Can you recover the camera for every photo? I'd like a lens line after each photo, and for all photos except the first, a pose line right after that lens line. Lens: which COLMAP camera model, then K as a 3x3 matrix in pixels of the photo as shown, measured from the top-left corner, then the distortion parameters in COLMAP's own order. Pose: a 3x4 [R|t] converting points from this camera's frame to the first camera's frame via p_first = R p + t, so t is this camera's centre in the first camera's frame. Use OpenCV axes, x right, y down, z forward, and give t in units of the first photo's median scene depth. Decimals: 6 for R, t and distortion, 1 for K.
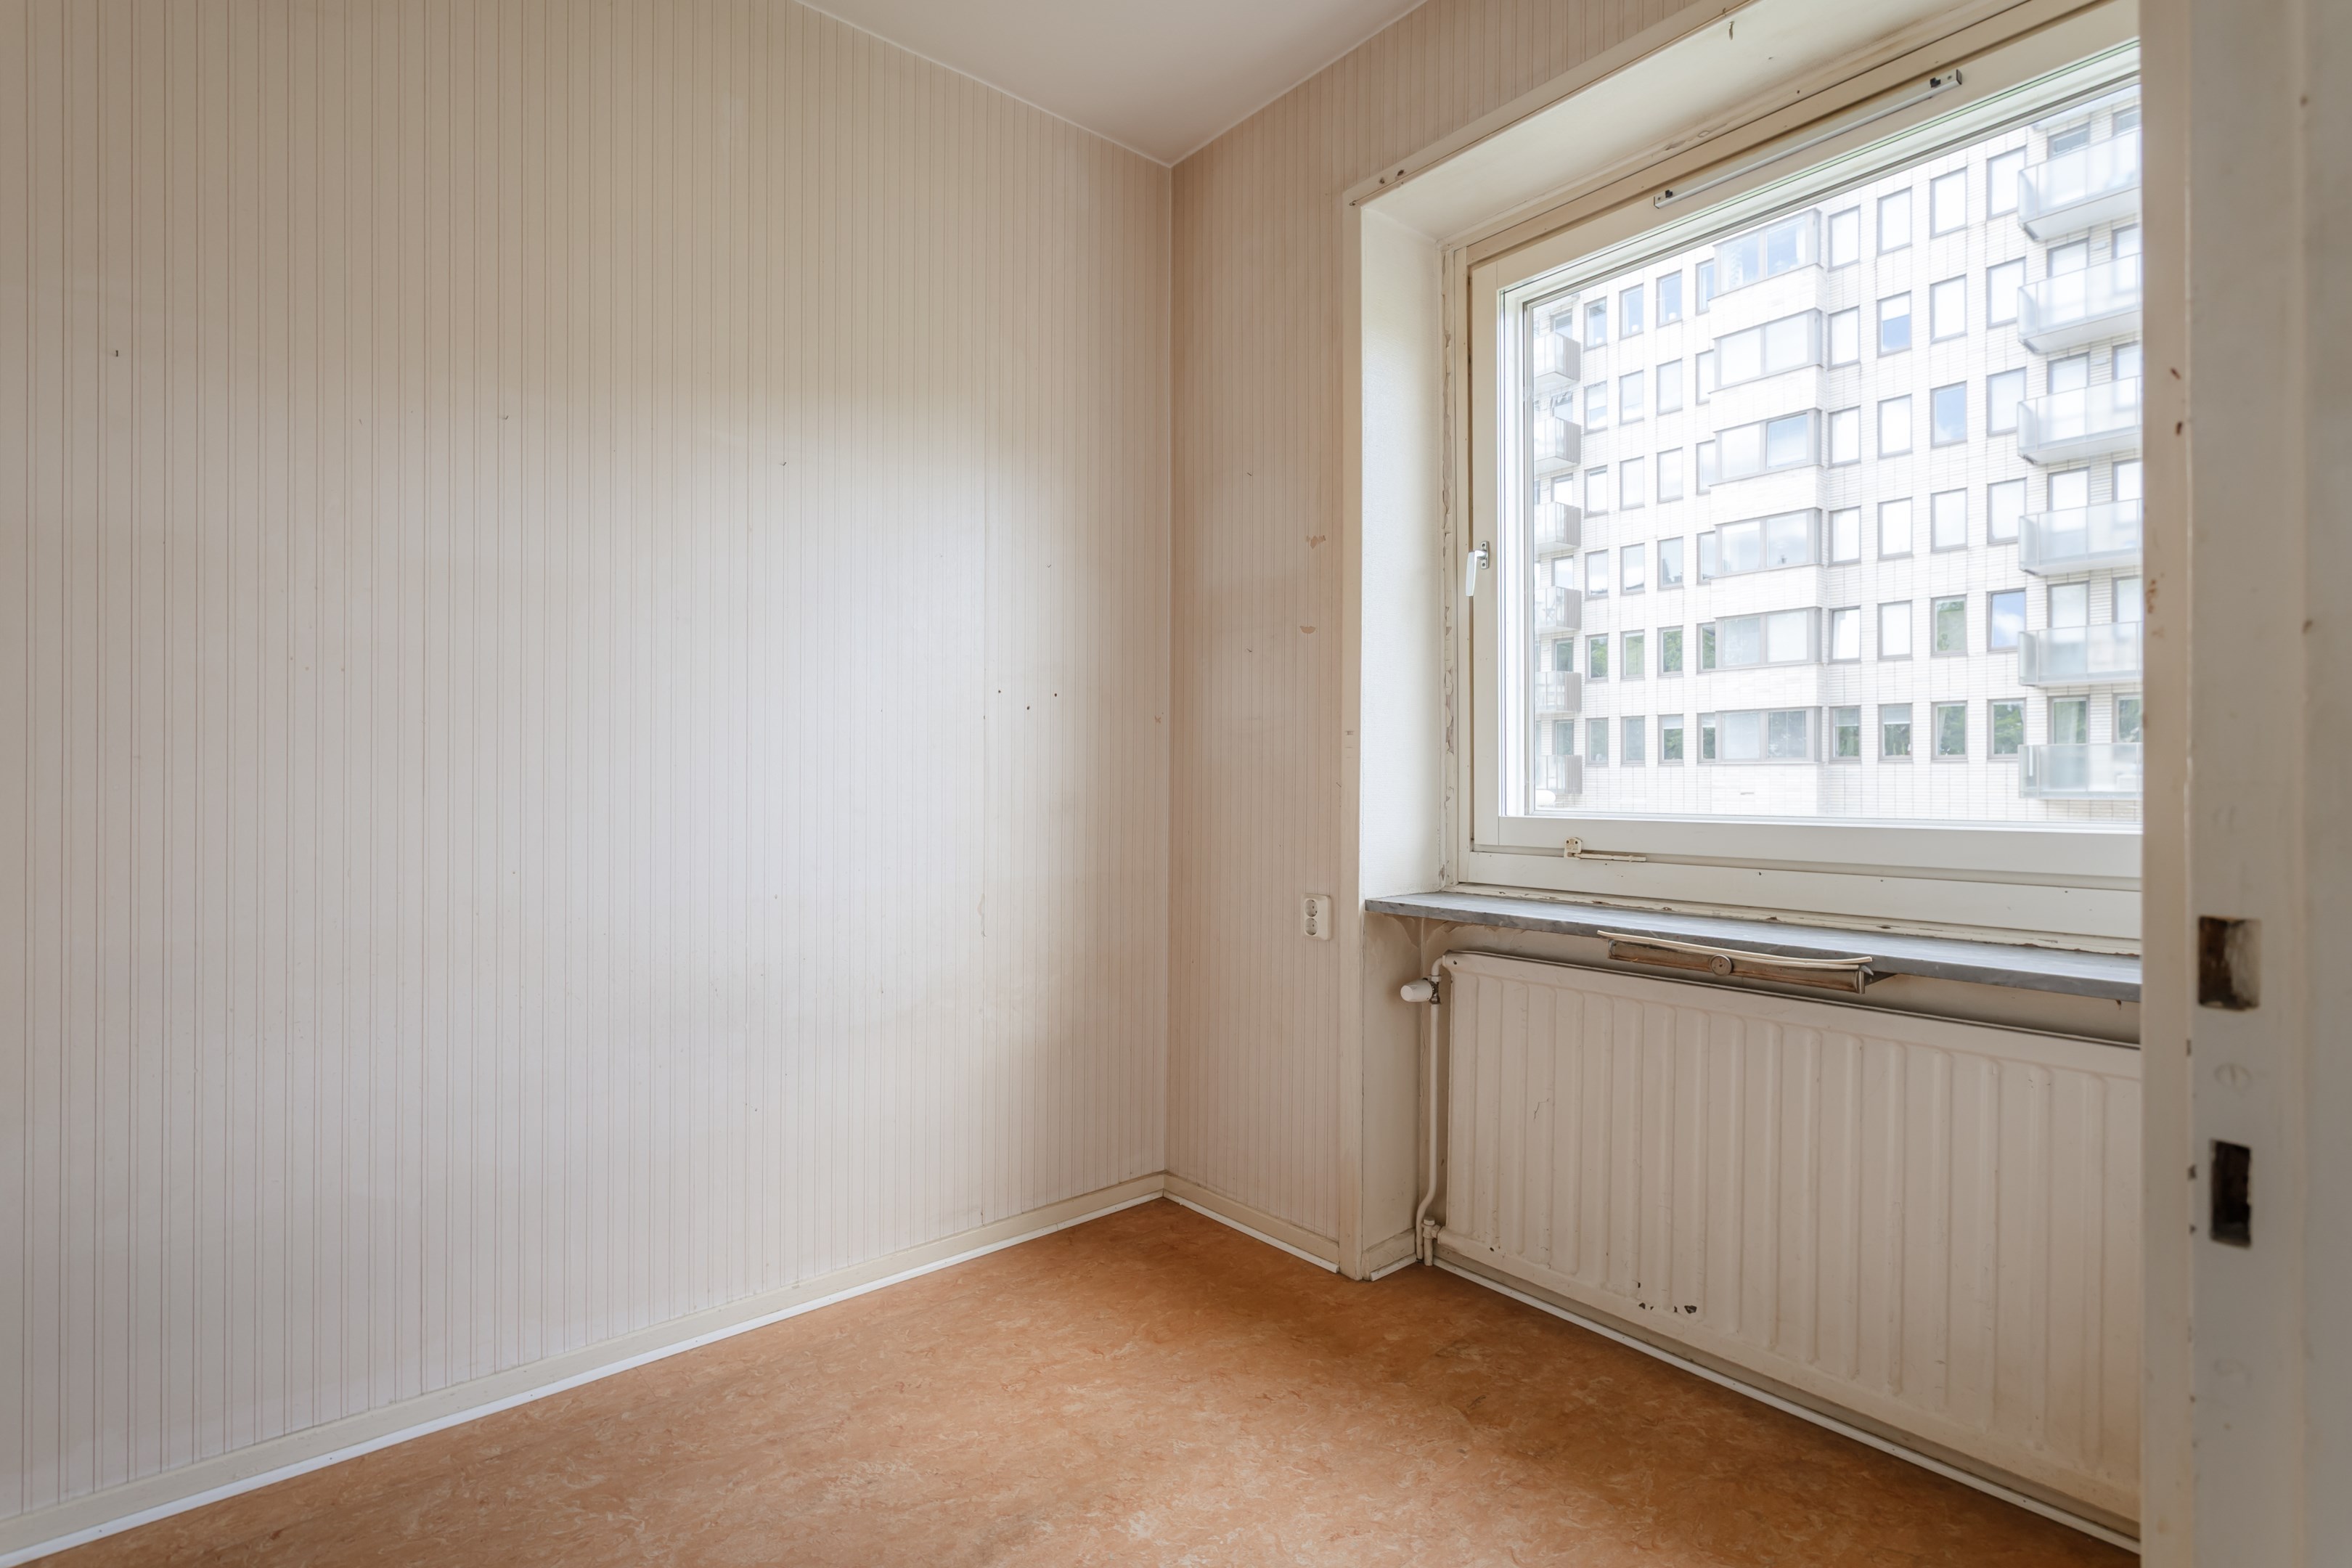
lens RADIAL K [[1103.1, 0, 1176.0], [0, 1103.1, 784.0], [0, 0, 1]] dist [0.000619, 0.000040]
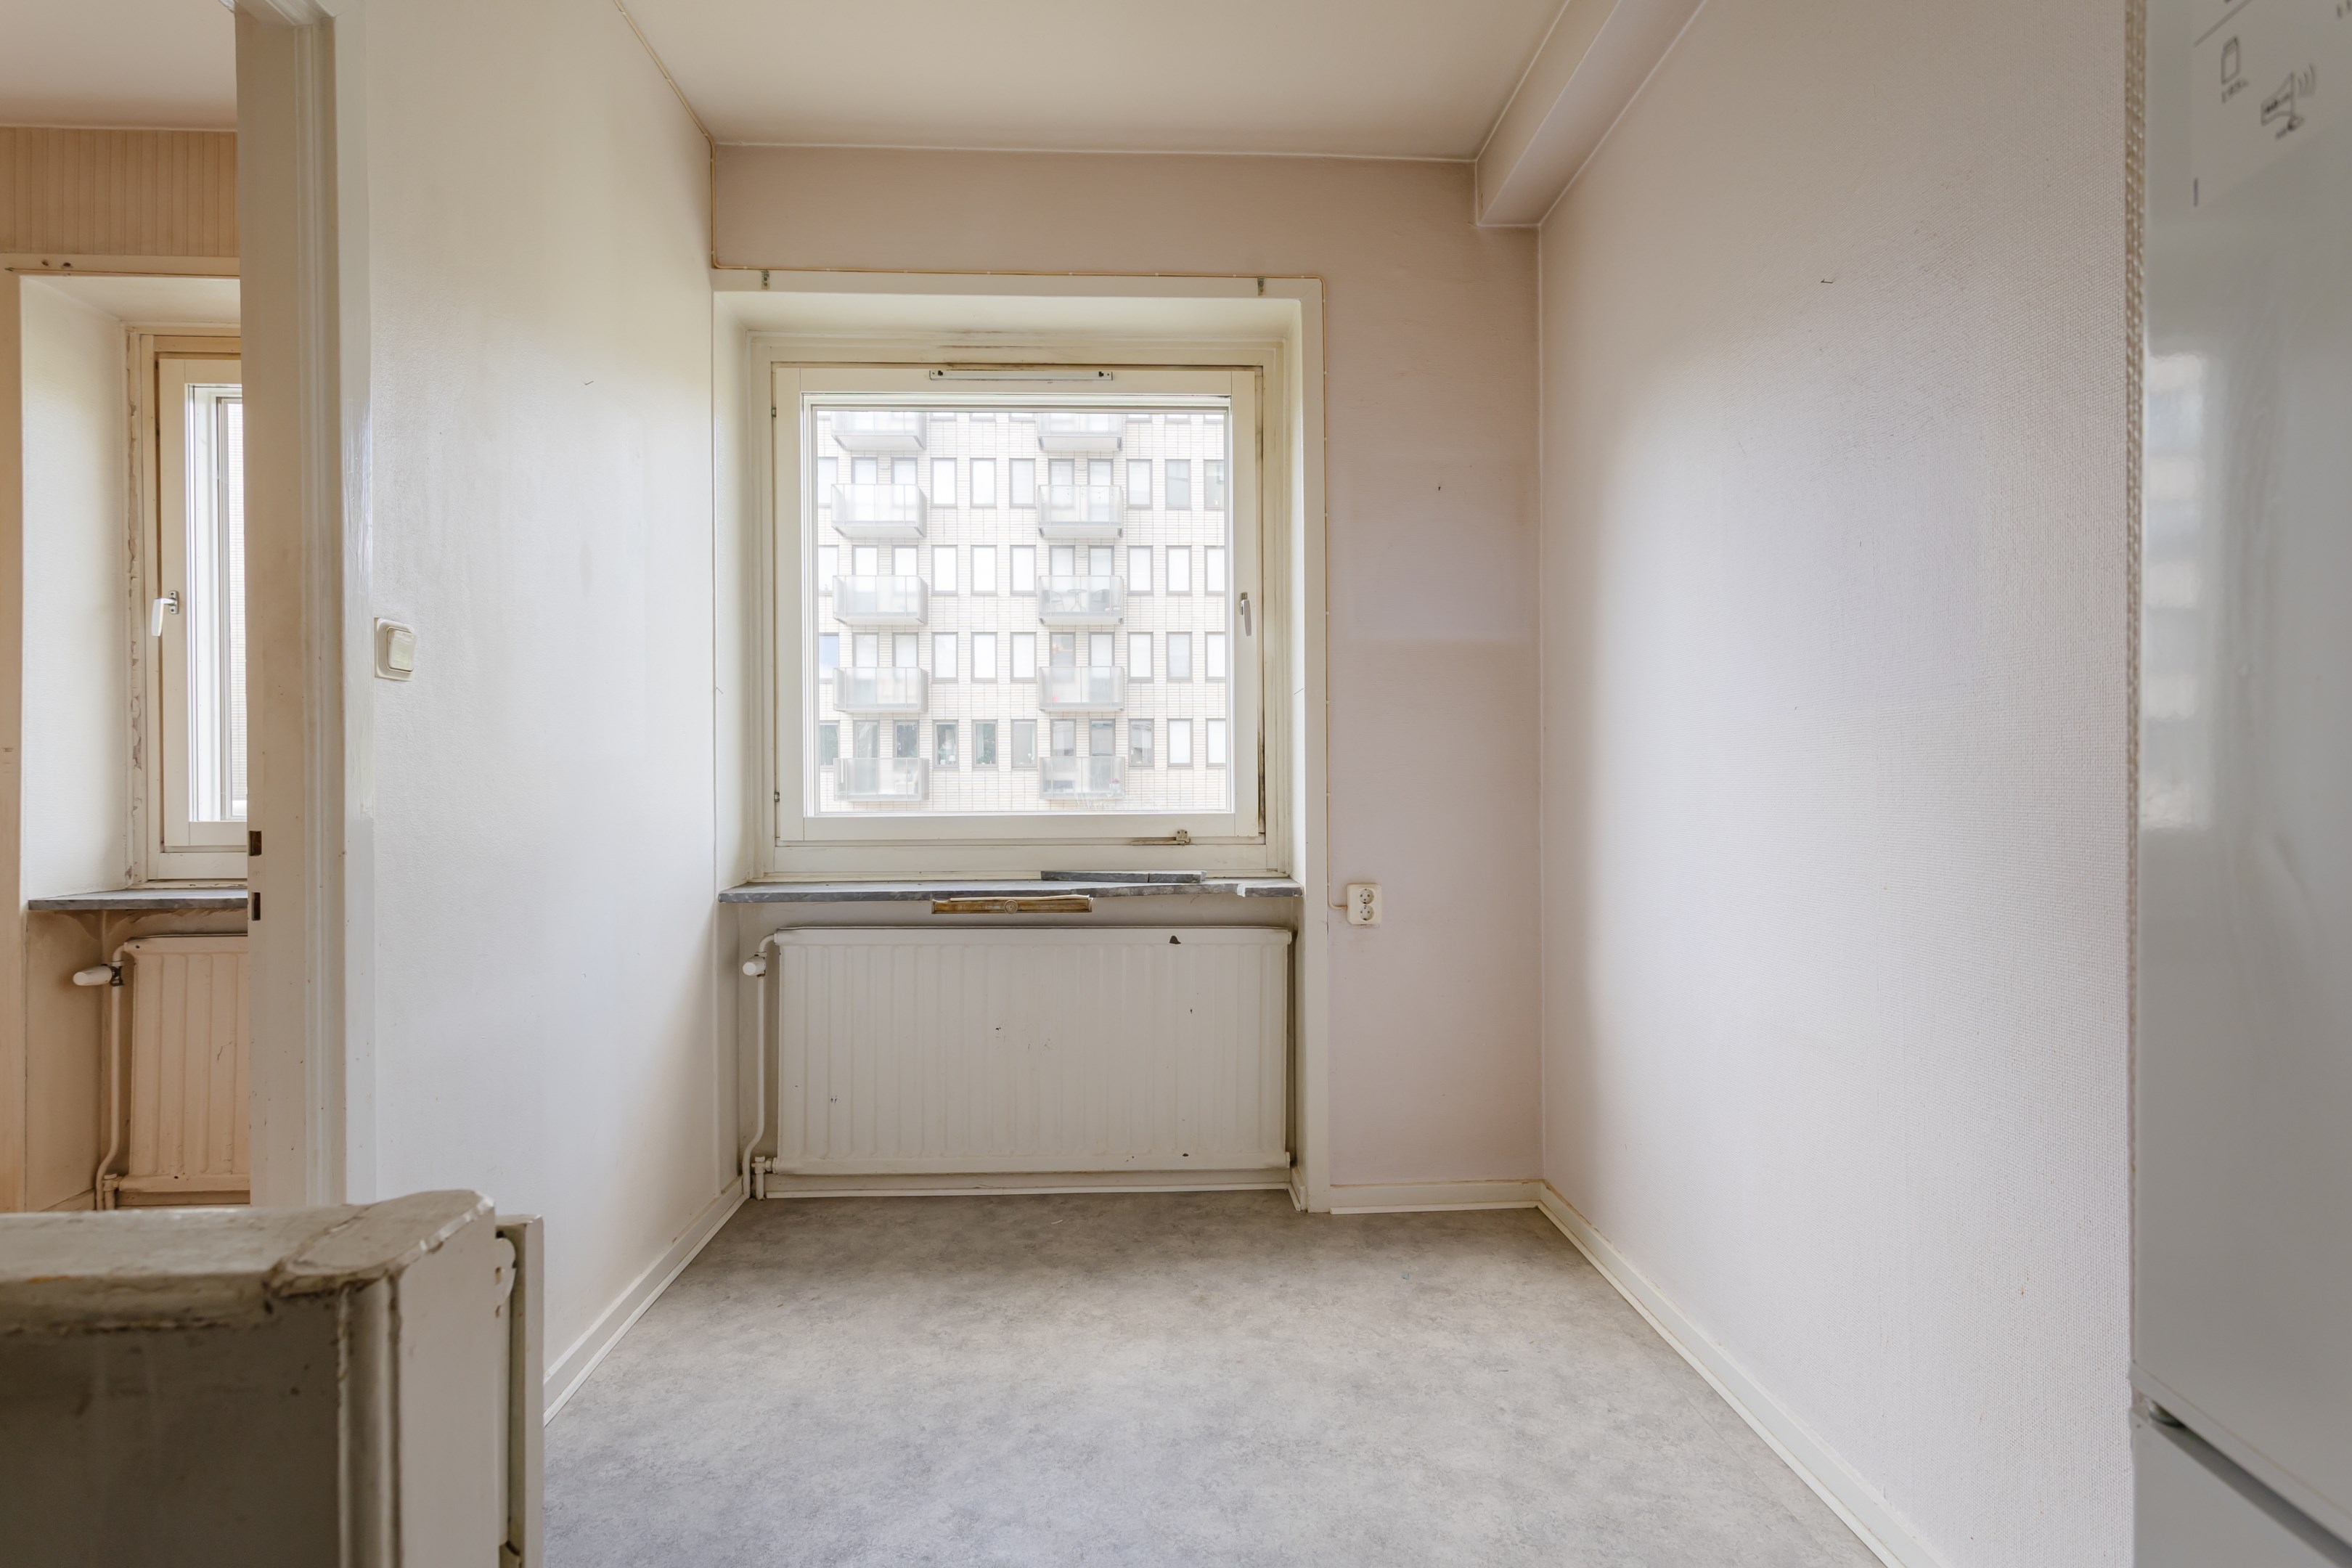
lens RADIAL K [[1103.1, 0, 1176.0], [0, 1103.1, 784.0], [0, 0, 1]] dist [0.000619, 0.000040]
pose [[0.601269, -0.002185, 0.799044, -0.020842], [0.006942, 0.999973, -0.002490, -0.001418], [-0.799017, 0.007044, 0.601268, -0.565901]]
